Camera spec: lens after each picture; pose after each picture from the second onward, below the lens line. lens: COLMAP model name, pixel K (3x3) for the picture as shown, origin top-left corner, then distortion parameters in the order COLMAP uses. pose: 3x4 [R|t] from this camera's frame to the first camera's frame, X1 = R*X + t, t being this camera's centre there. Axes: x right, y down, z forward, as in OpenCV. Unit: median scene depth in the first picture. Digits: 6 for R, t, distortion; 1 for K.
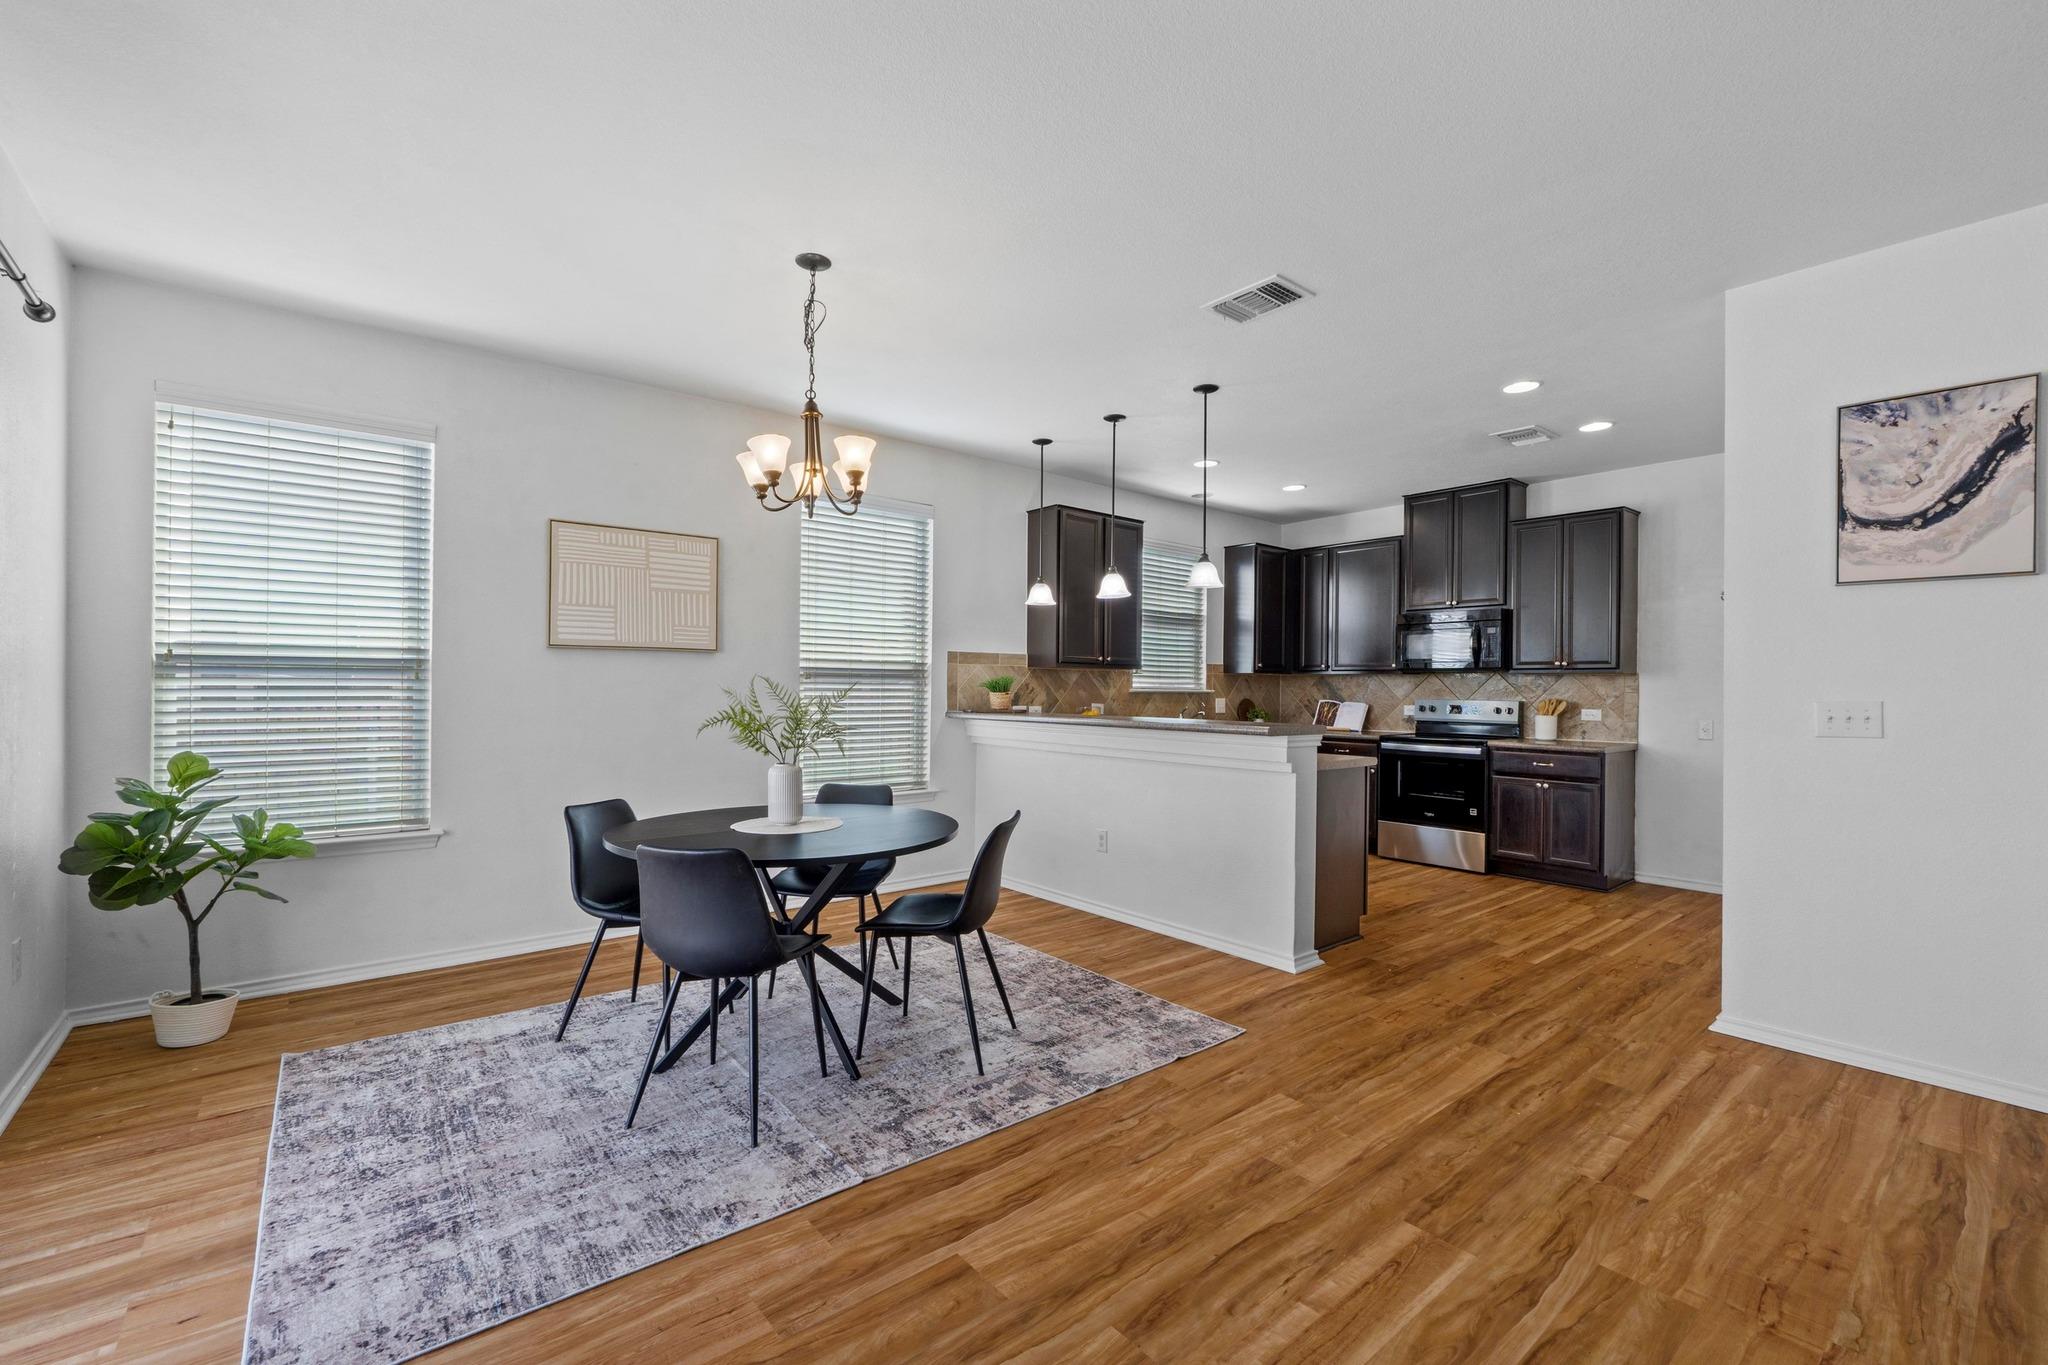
lens RADIAL K [[864.2, 0, 1019.1], [0, 864.2, 688.5], [0, 0, 1]] dist [-0.008538, -0.000107]
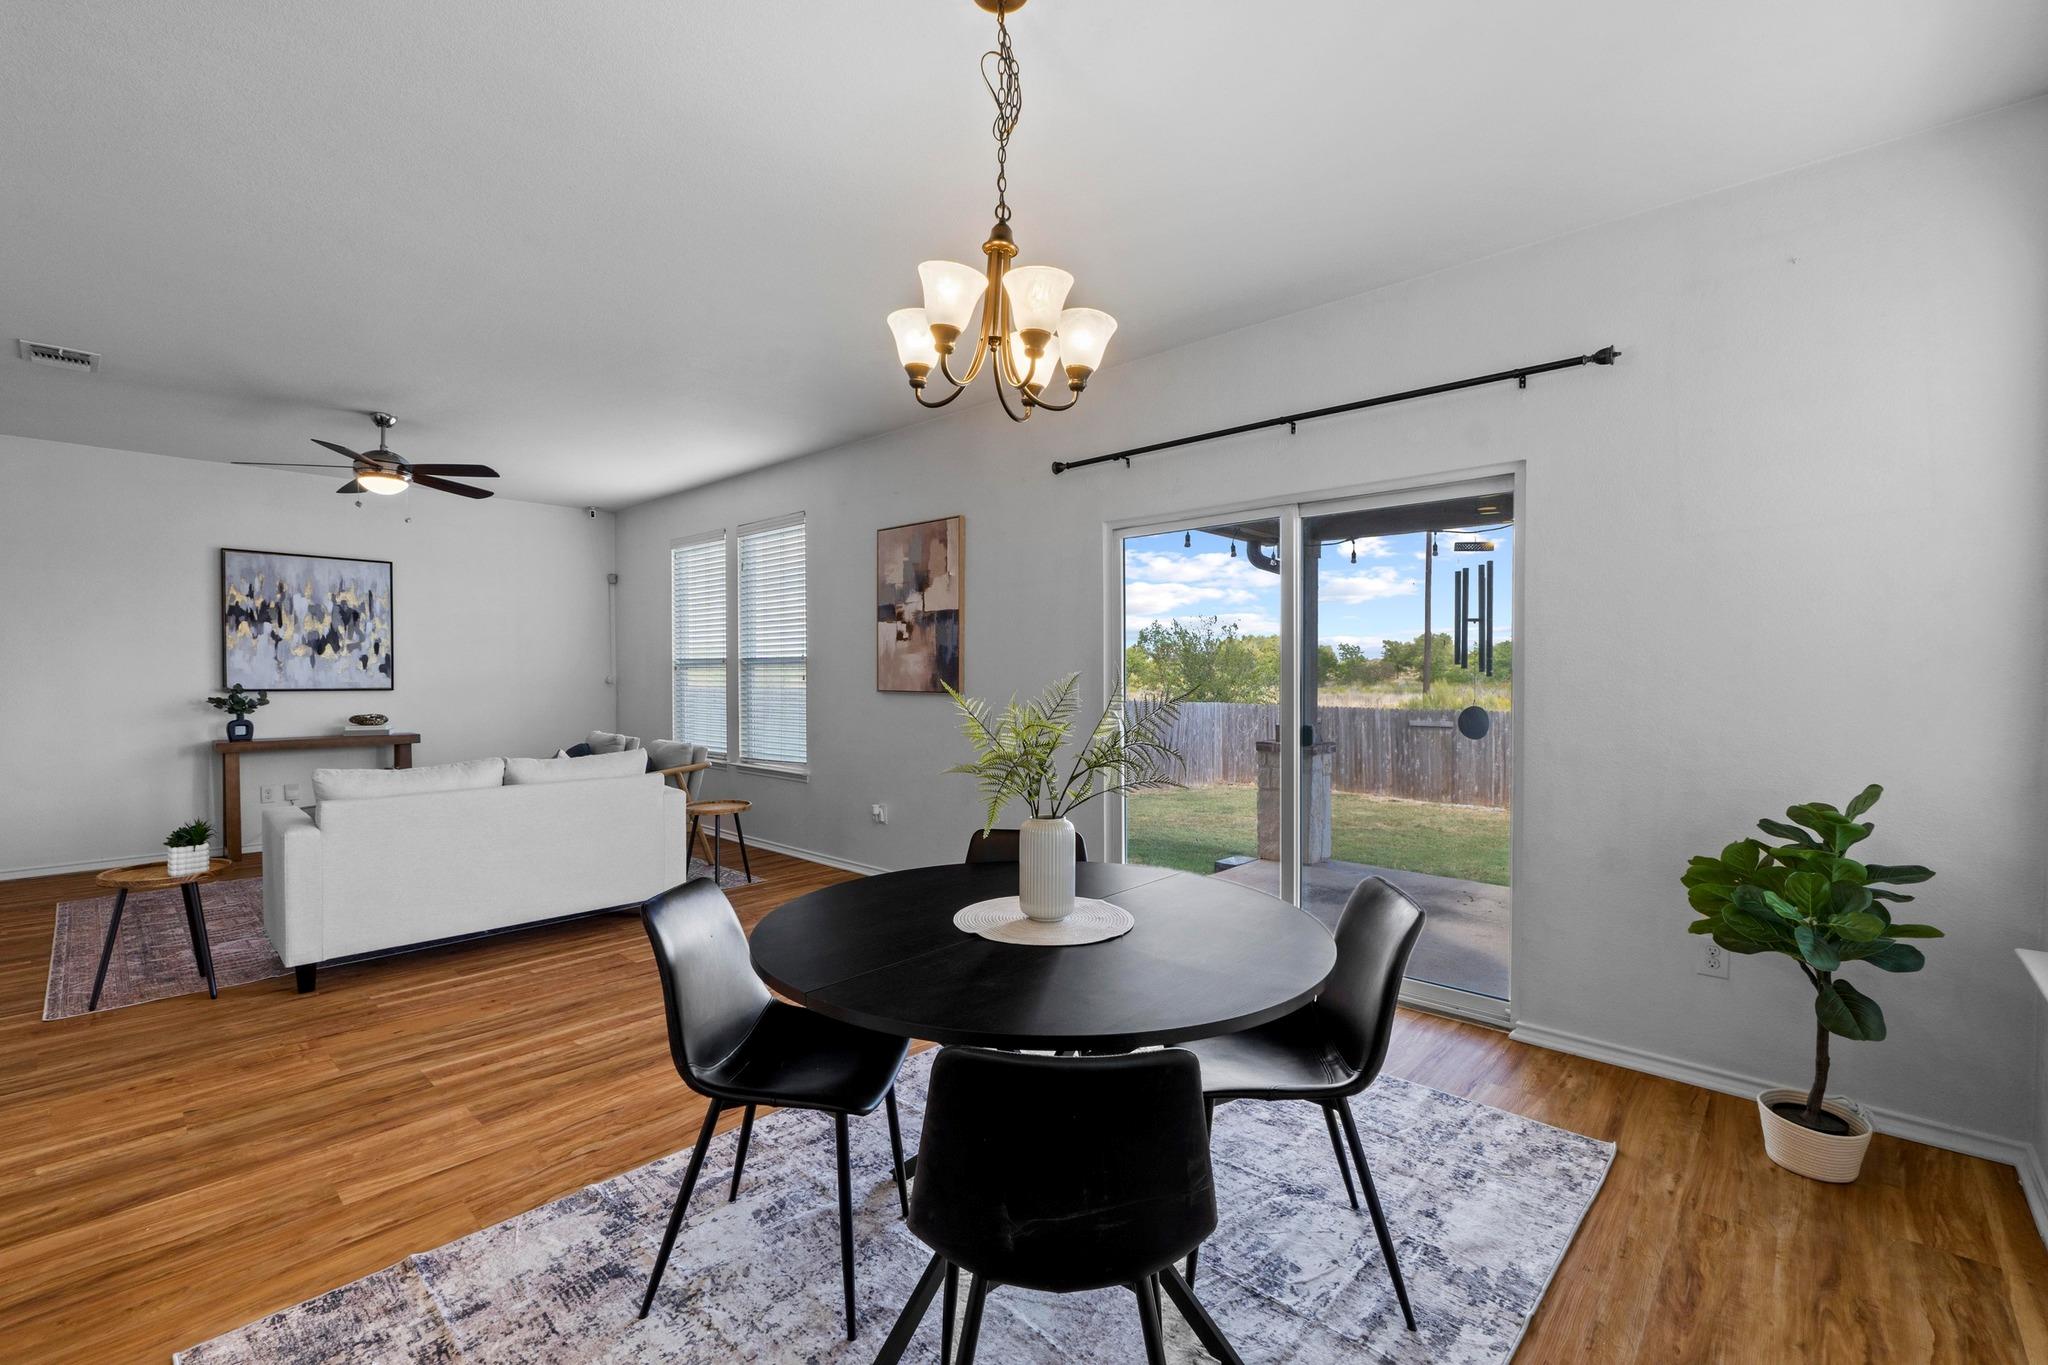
lens RADIAL K [[881.2, 0, 1015.1], [0, 881.2, 691.4], [0, 0, 1]] dist [-0.006969, -0.000062]
pose [[-0.991092, -0.005381, -0.133069, -0.112481], [-0.008386, 0.999722, 0.022030, -0.009750], [0.132913, 0.022950, -0.990862, 1.090510]]
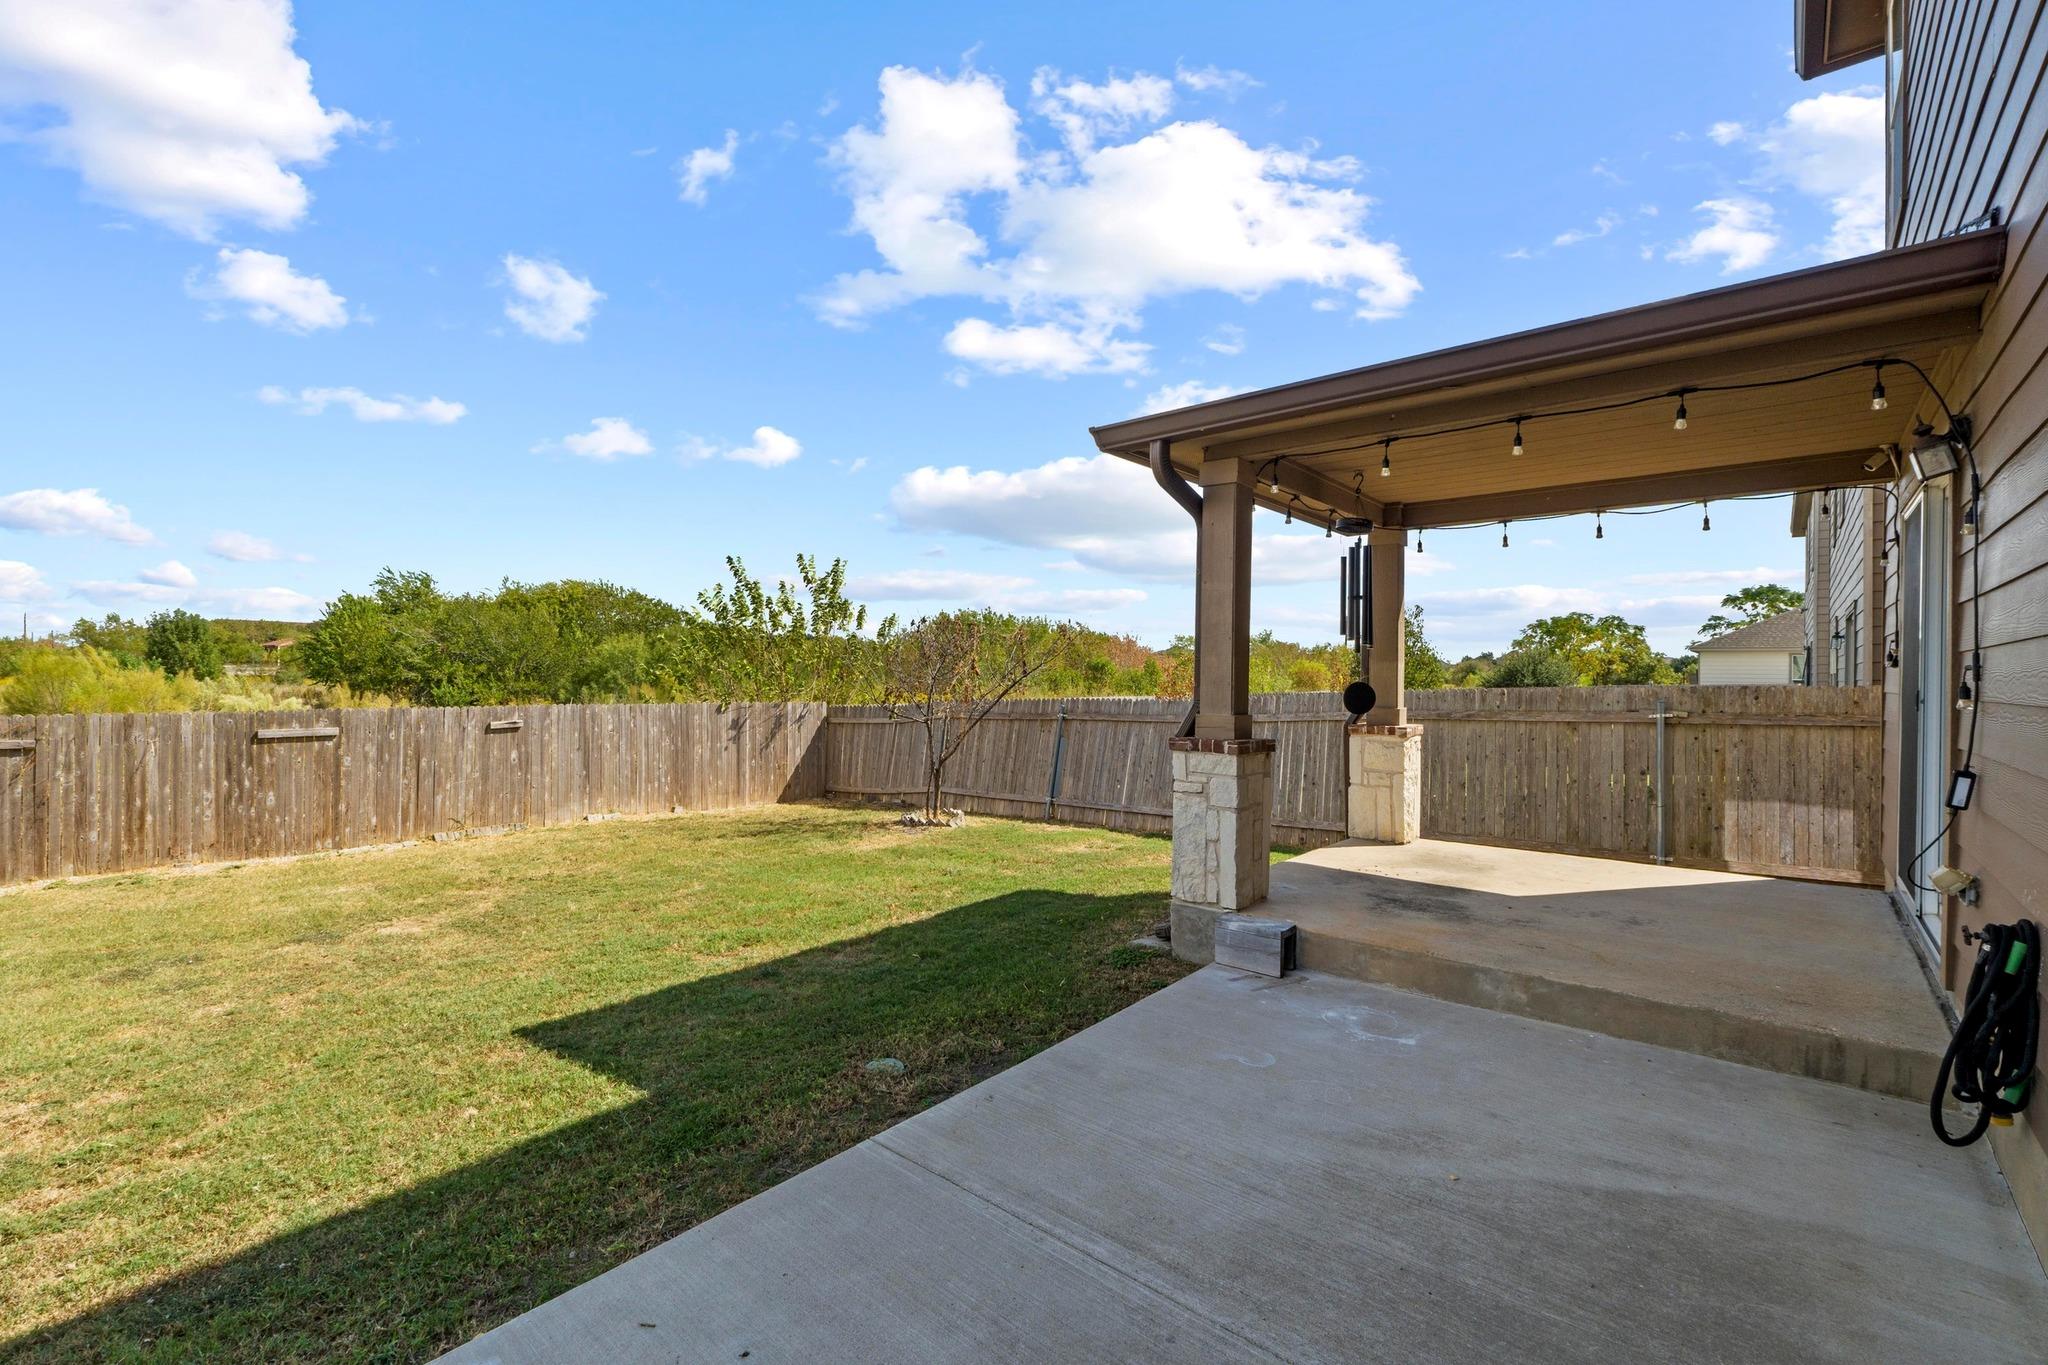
lens RADIAL K [[882.3, 0, 994.0], [0, 882.3, 695.1], [0, 0, 1]] dist [-0.007047, -0.000158]
pose [[0.151685, 0.017482, -0.988274, 0.265476], [-0.009069, 0.999826, 0.016294, 0.035503], [0.988387, 0.006491, 0.151817, -0.795049]]
